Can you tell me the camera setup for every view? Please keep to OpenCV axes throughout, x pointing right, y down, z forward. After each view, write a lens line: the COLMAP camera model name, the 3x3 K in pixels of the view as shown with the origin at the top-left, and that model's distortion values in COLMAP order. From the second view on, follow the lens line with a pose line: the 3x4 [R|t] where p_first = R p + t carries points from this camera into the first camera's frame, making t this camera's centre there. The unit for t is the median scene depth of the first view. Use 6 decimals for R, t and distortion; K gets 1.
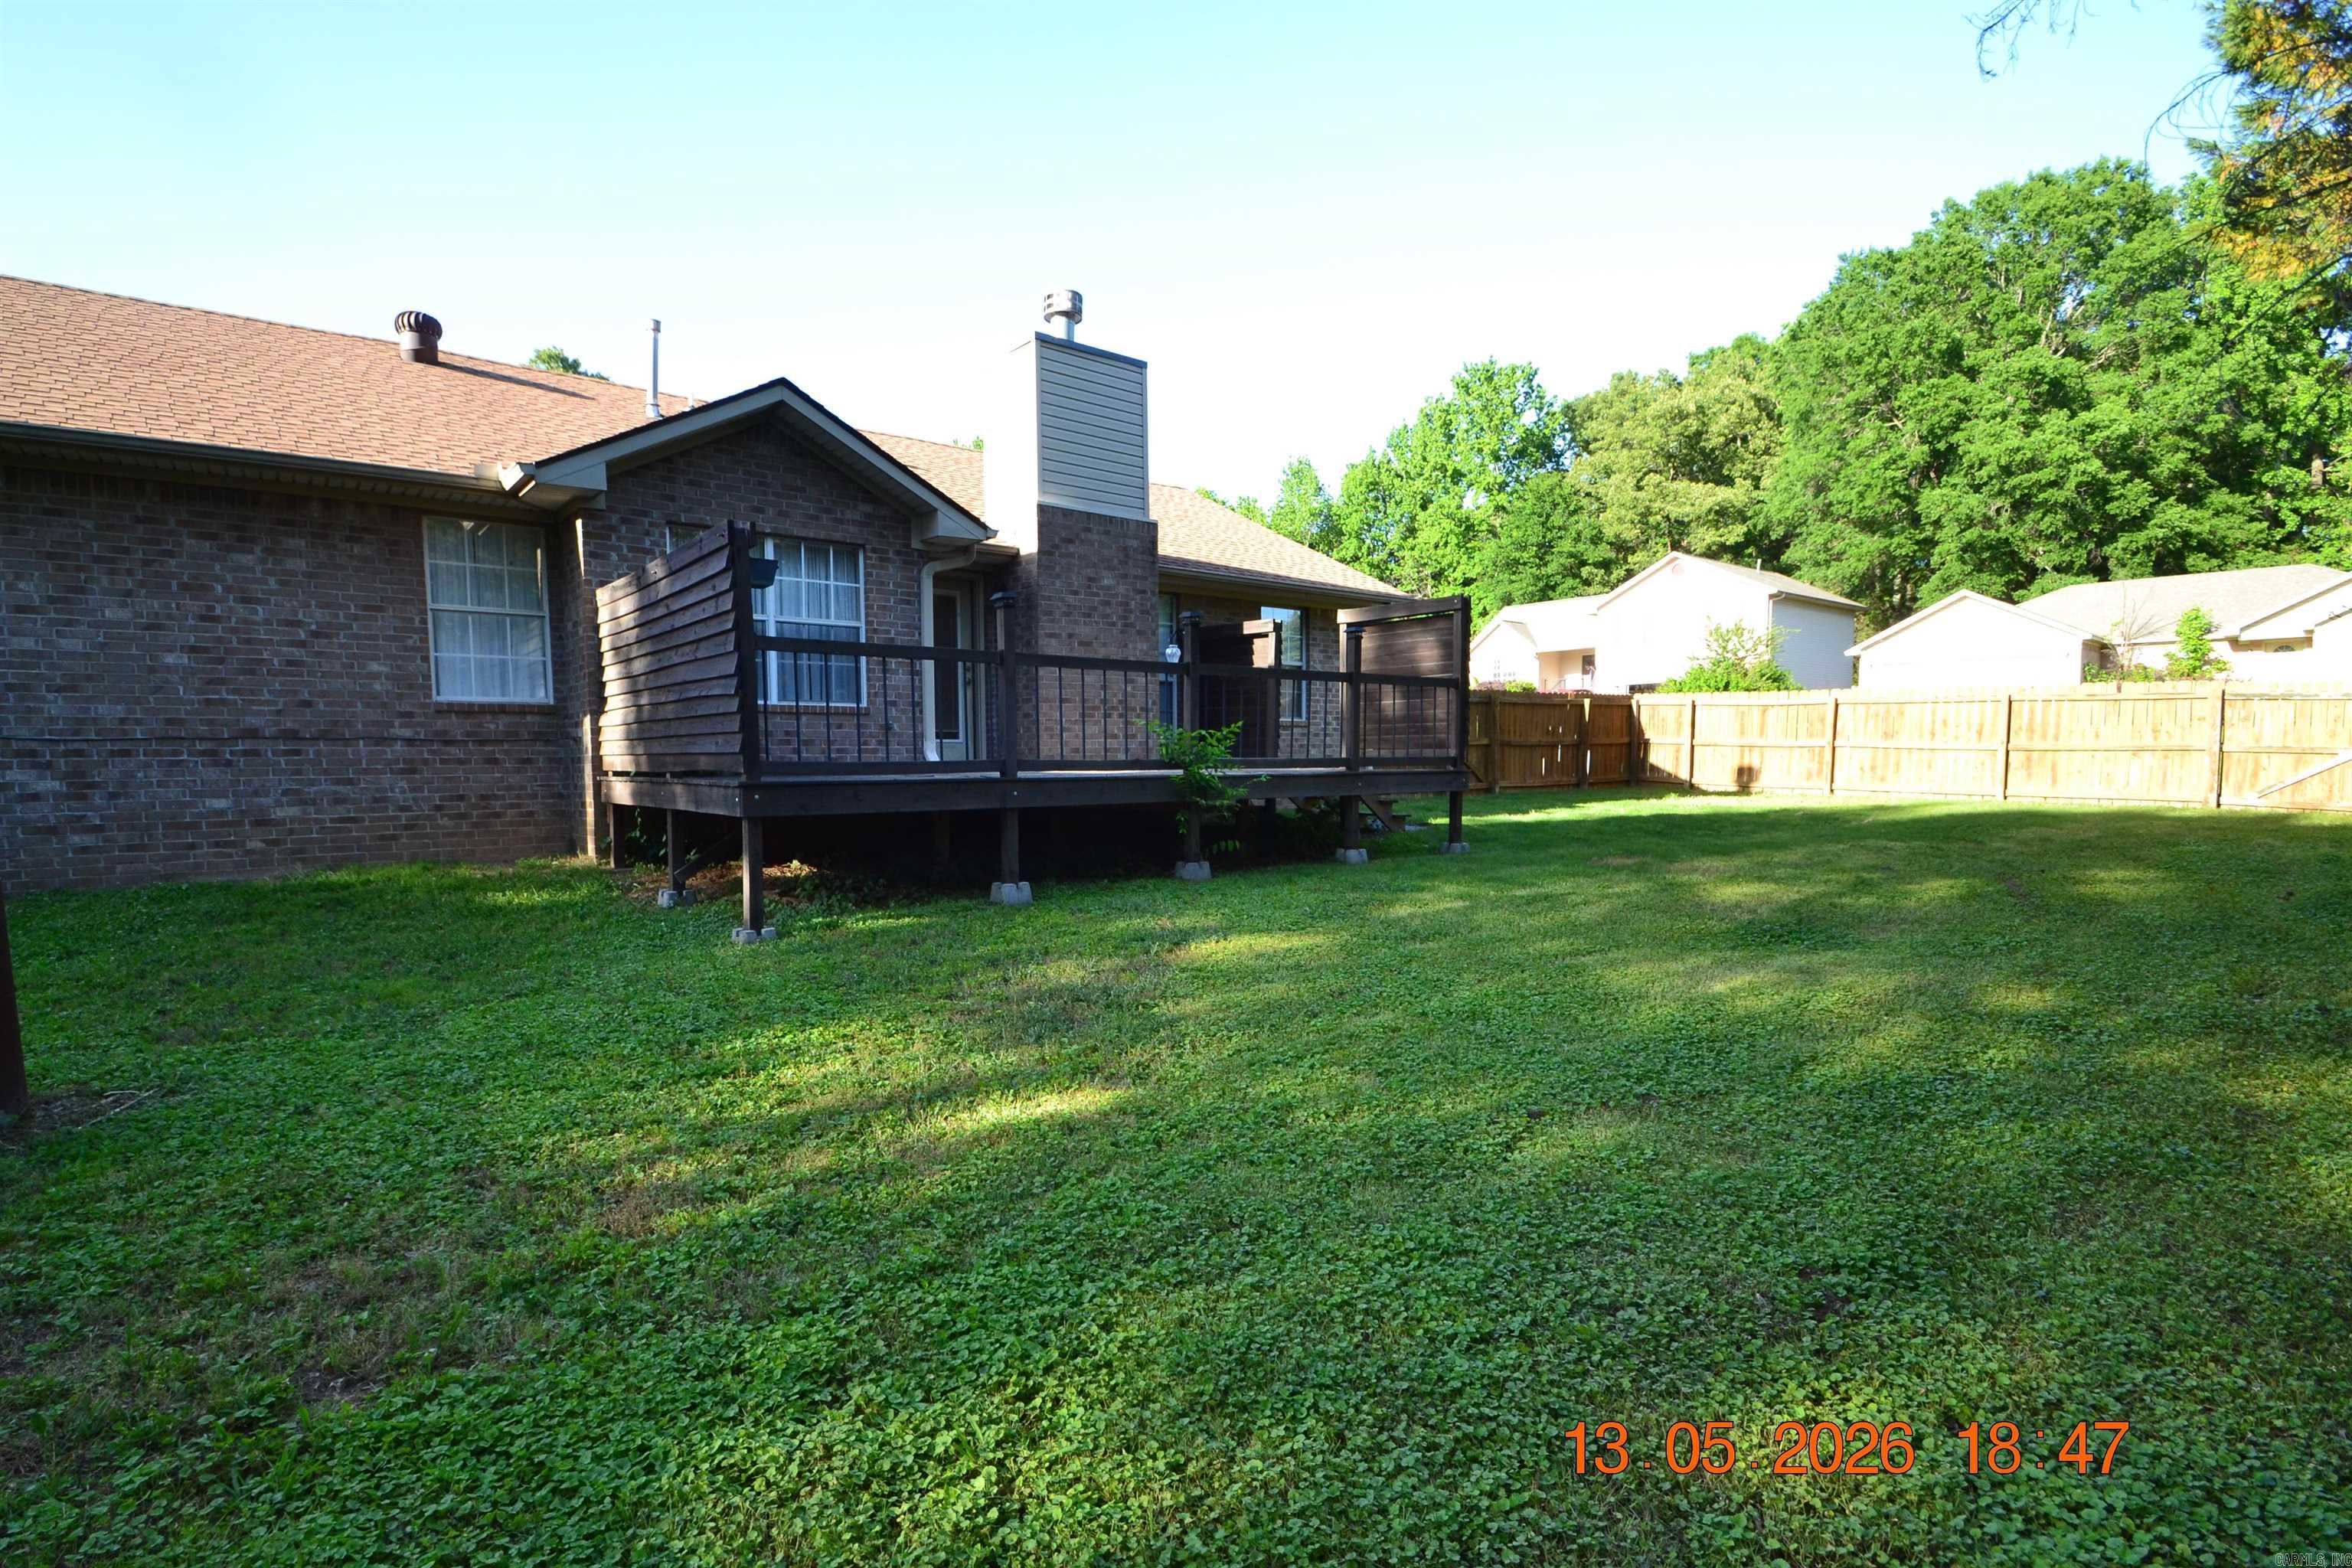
lens RADIAL K [[1135.7, 0, 1124.6], [0, 1135.7, 847.0], [0, 0, 1]] dist [0.005260, -0.014295]
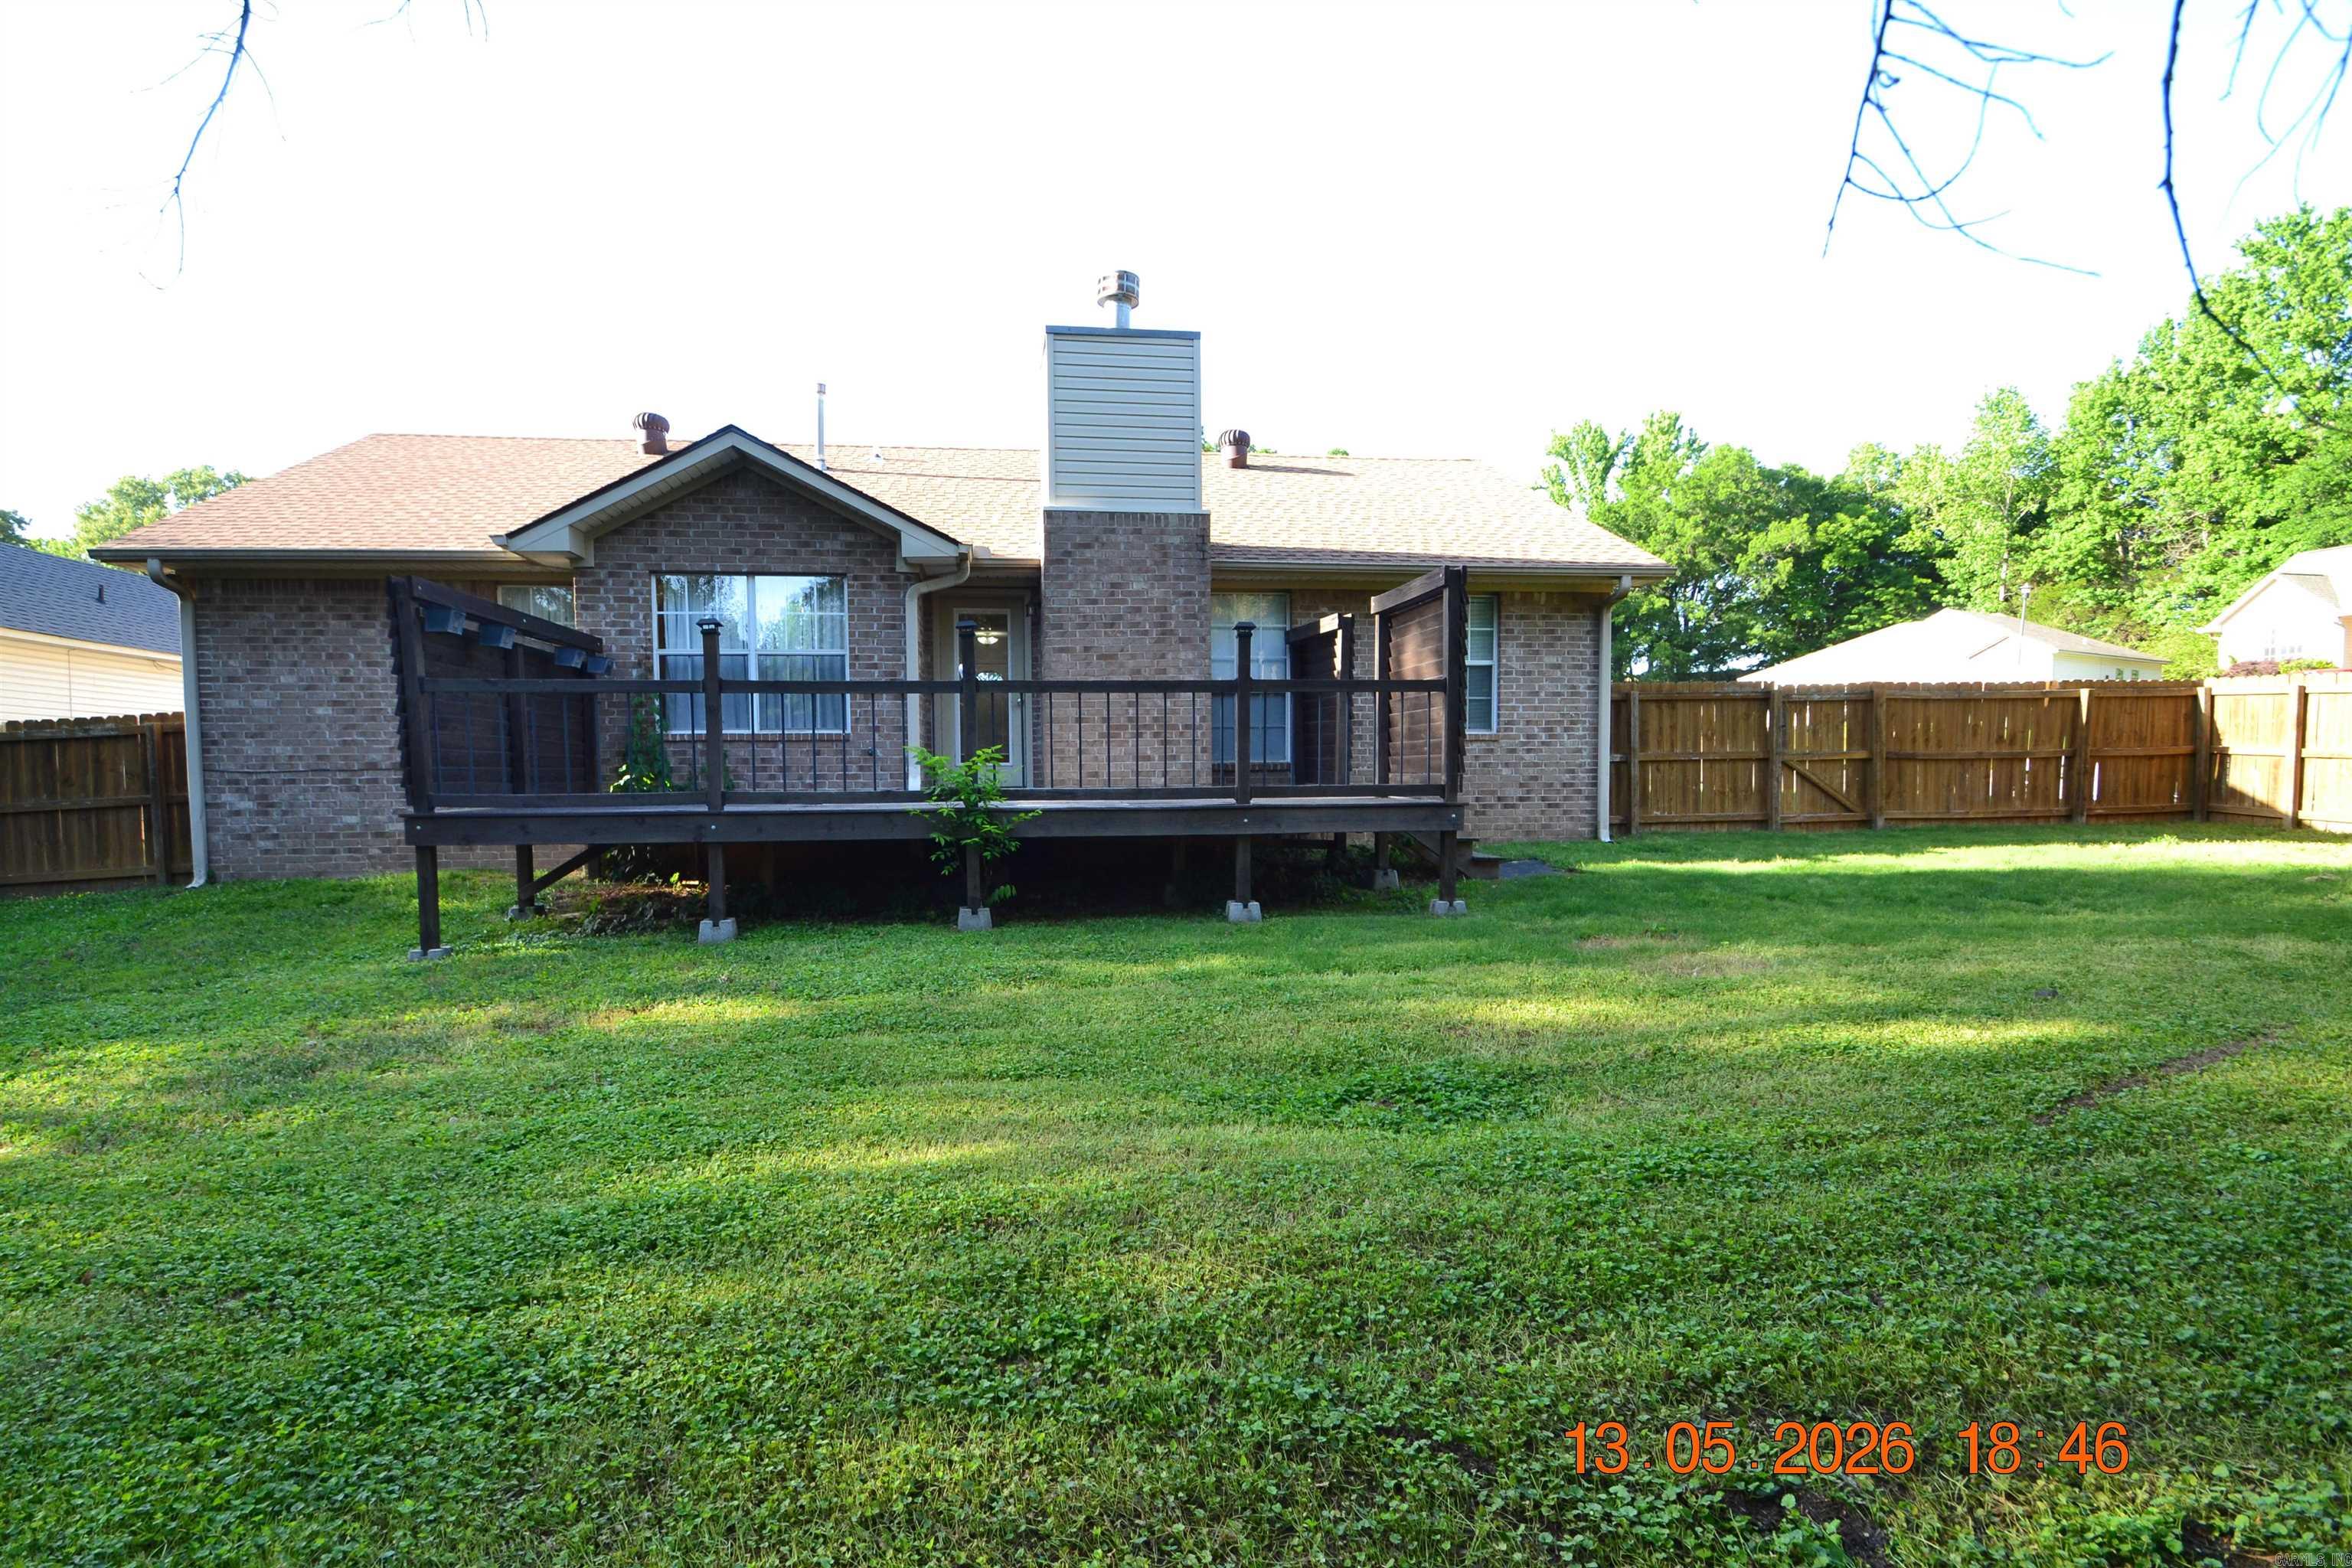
lens RADIAL K [[1135.7, 0, 1124.6], [0, 1135.7, 847.0], [0, 0, 1]] dist [0.005260, -0.014295]
pose [[0.854517, 0.033320, -0.518354, 0.467729], [-0.037822, 0.999283, 0.001883, -0.030682], [0.518045, 0.017996, 0.855164, 0.242585]]
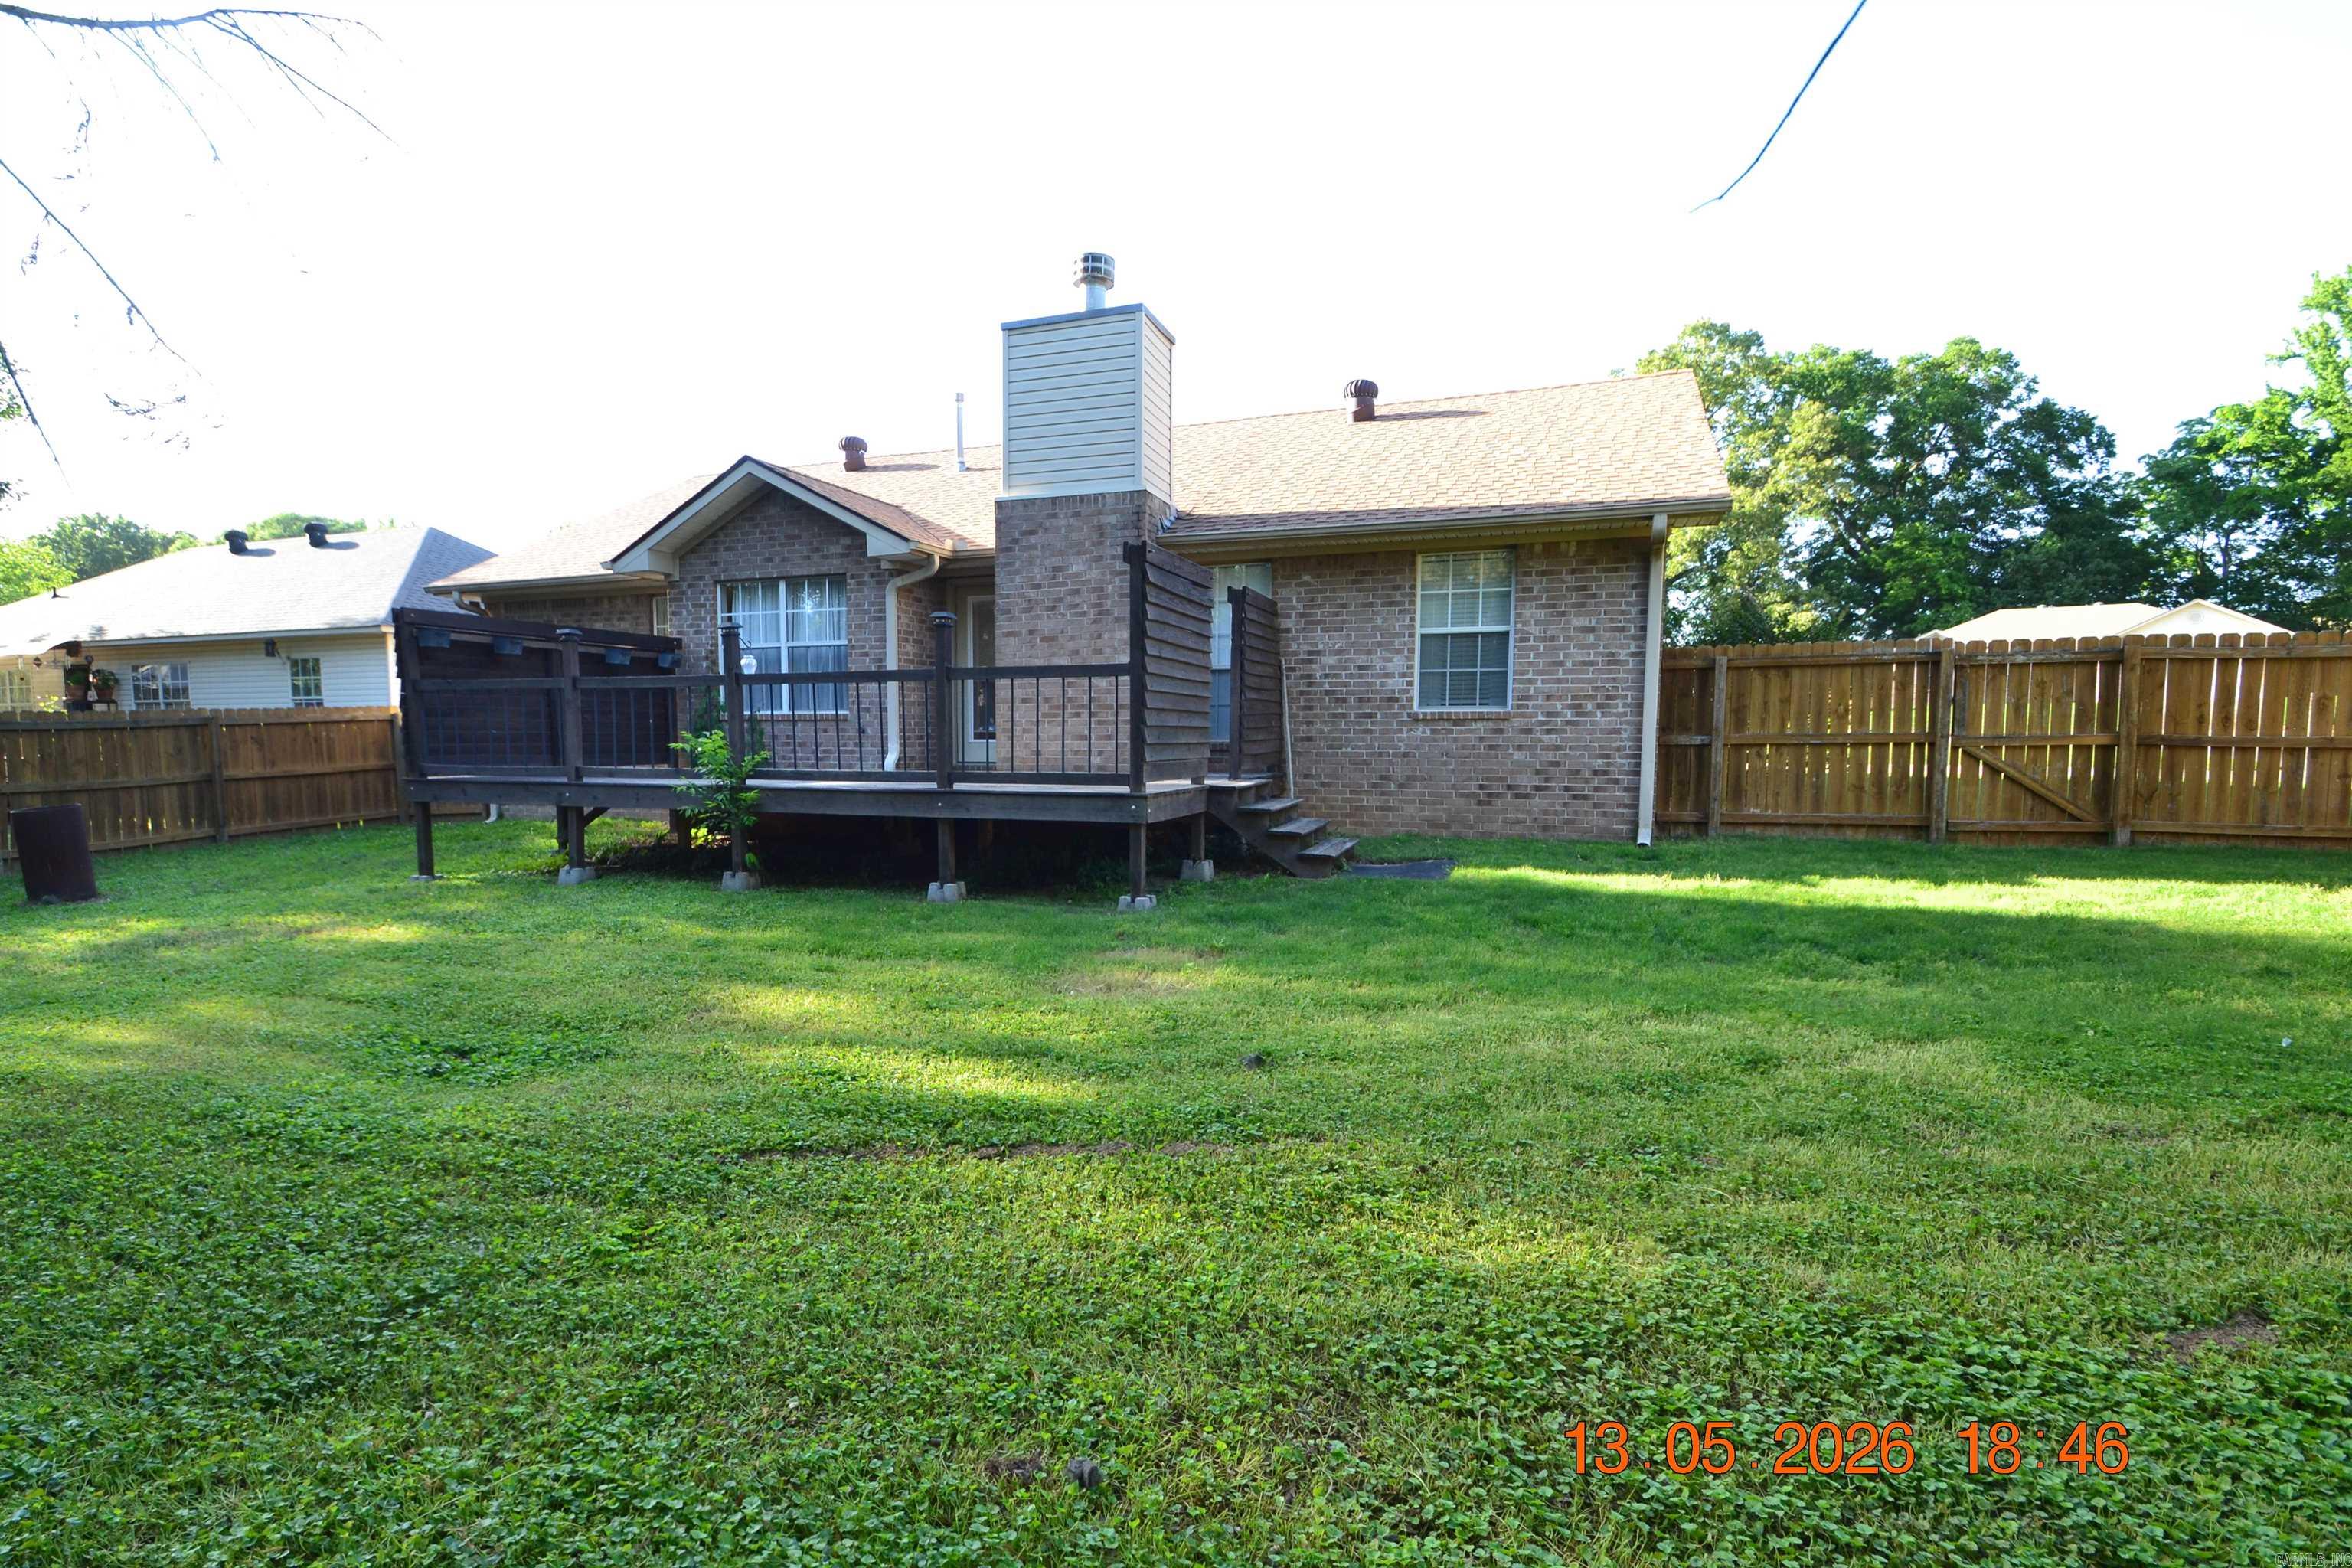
lens RADIAL K [[1135.7, 0, 1124.6], [0, 1135.7, 847.0], [0, 0, 1]] dist [0.005260, -0.014295]
pose [[0.509350, 0.090829, -0.855752, 0.841522], [-0.071284, 0.995450, 0.063227, -0.074518], [0.857602, 0.028796, 0.513508, 0.596850]]
